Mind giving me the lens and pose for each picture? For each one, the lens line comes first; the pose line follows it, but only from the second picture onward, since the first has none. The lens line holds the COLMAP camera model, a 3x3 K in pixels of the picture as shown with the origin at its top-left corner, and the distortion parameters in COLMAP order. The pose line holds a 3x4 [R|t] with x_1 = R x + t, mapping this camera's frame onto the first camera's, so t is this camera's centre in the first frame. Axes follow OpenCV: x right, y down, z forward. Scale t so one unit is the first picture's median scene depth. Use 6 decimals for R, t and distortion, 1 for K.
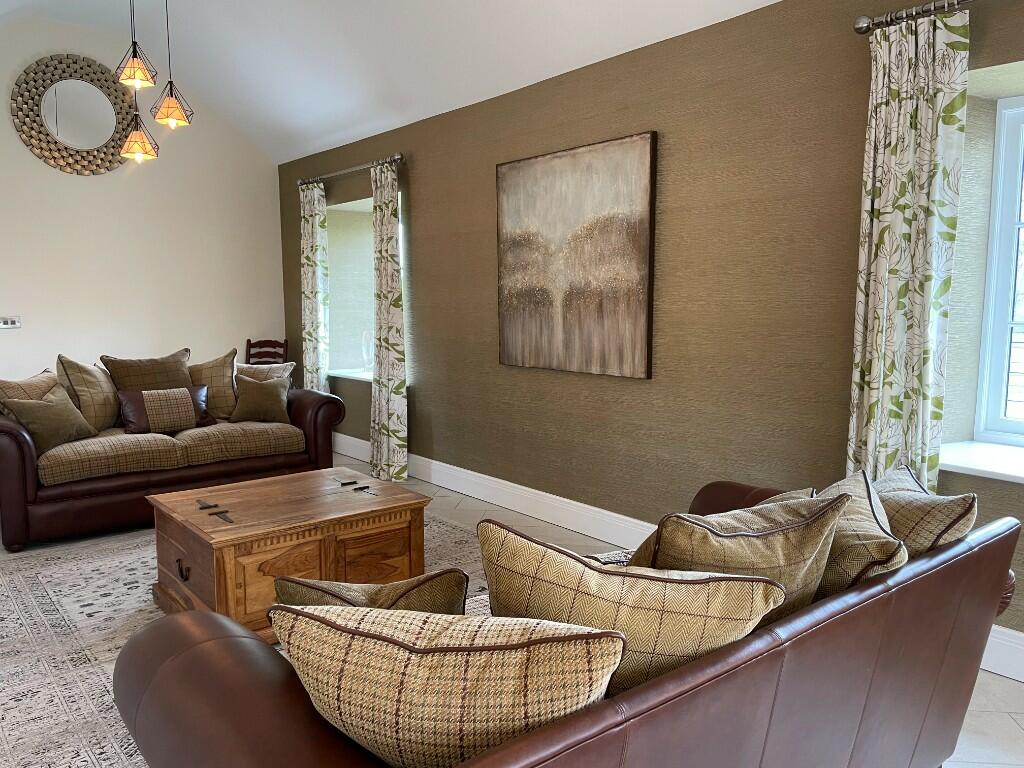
lens RADIAL K [[770.3, 0, 514.4], [0, 770.3, 392.6], [0, 0, 1]] dist [0.101405, -0.134695]
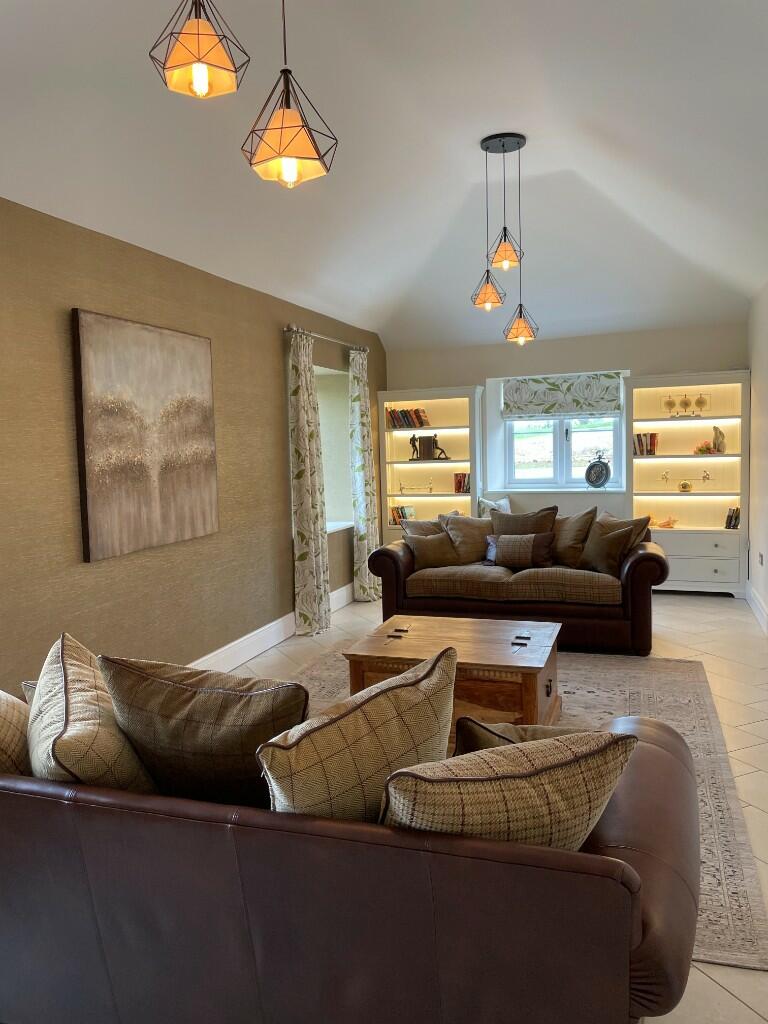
lens RADIAL K [[770.3, 0, 384.0], [0, 770.3, 512.0], [0, 0, 1]] dist [0.101405, -0.134695]
pose [[-0.527019, -0.064272, 0.847420, -0.930221], [0.125672, 0.980280, 0.152505, -0.187508], [-0.840510, 0.186870, -0.508549, 1.270450]]
